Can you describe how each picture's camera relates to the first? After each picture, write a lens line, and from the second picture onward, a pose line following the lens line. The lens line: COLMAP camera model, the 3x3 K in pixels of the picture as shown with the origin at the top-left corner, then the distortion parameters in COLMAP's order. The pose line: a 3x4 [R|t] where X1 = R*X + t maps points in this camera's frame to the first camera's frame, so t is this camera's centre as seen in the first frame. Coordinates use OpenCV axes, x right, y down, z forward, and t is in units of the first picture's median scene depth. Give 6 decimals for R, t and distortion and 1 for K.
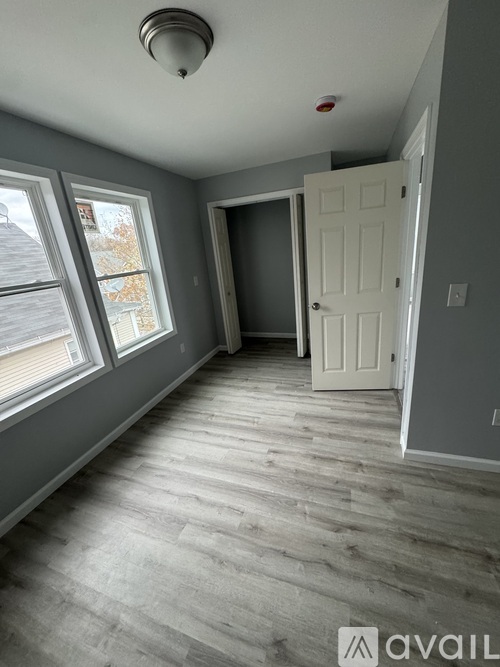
lens RADIAL K [[270.0, 0, 250.0], [0, 270.0, 333.5], [0, 0, 1]] dist [0.031976, 0.000064]
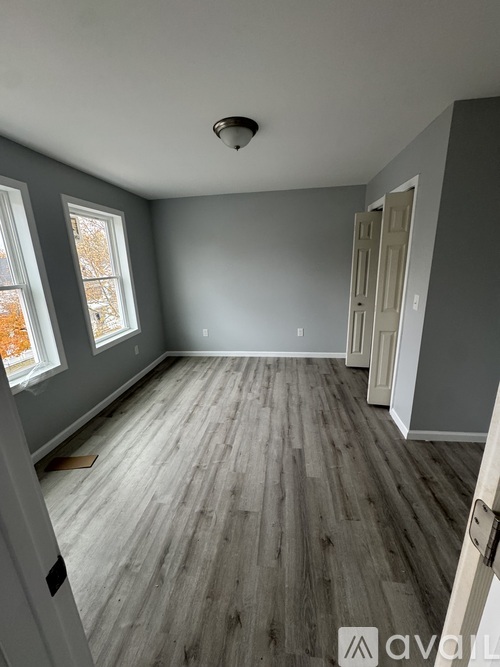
lens RADIAL K [[266.7, 0, 250.0], [0, 266.7, 333.5], [0, 0, 1]] dist [-0.000874, -0.000102]
pose [[0.972771, 0.013842, 0.231354, -0.089647], [0.000496, 0.998088, -0.061803, 0.084077], [-0.231767, 0.060235, 0.970905, -0.229423]]
